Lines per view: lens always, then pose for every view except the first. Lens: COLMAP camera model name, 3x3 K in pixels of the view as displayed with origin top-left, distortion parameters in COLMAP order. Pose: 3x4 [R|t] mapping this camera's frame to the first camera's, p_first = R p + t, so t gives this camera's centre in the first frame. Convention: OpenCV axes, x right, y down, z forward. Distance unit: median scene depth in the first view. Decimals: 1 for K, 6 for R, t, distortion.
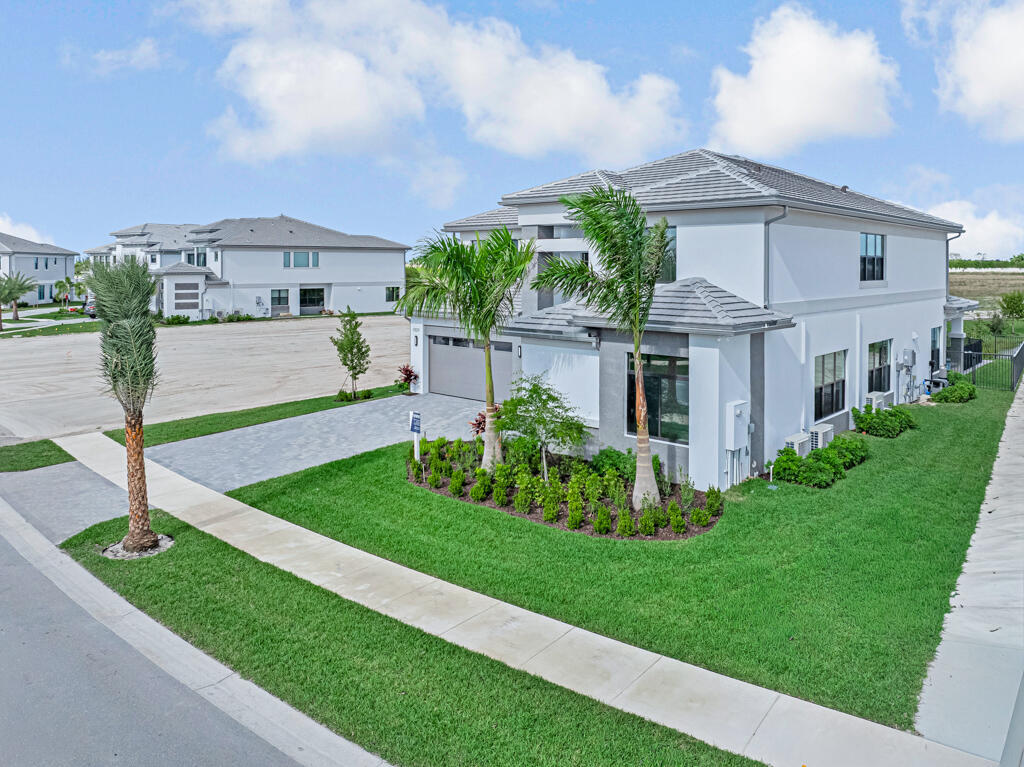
lens RADIAL K [[725.4, 0, 512.0], [0, 725.4, 383.5], [0, 0, 1]] dist [-0.027736, 0.000851]
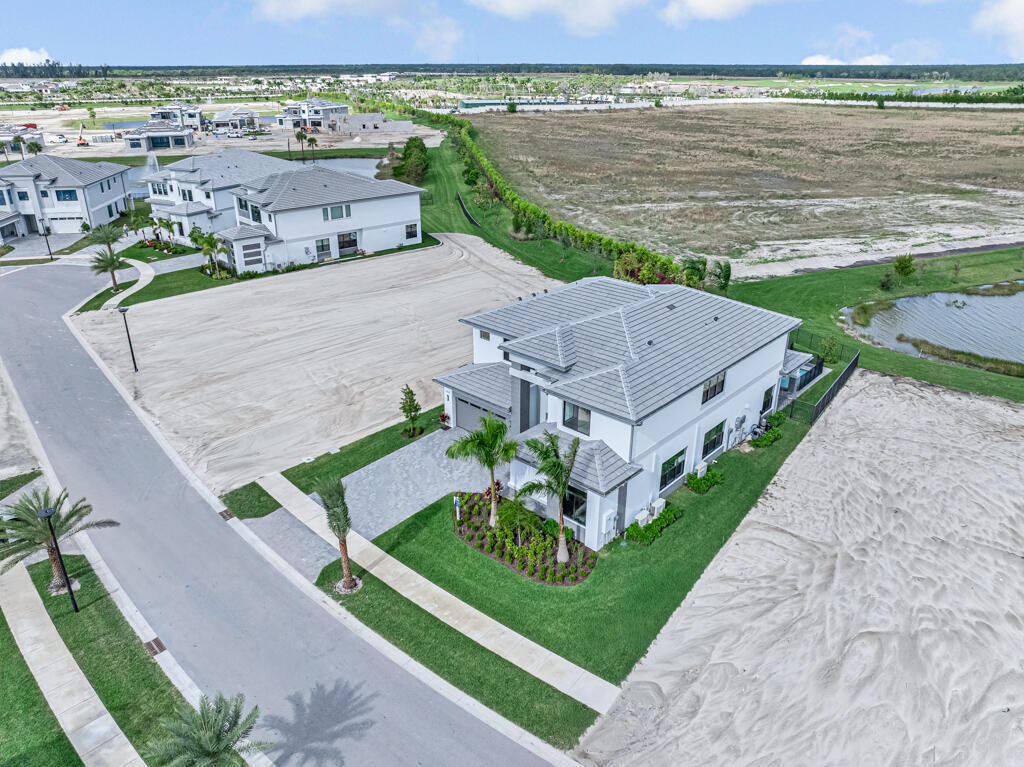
lens RADIAL K [[629.1, 0, 512.0], [0, 629.1, 487.9], [0, 0, 1]] dist [-0.026048, 0.000489]
pose [[0.999976, 0.005774, 0.003900, 0.011339], [-0.006873, 0.909369, 0.415934, -0.591358], [-0.001145, -0.415951, 0.909386, -0.486496]]
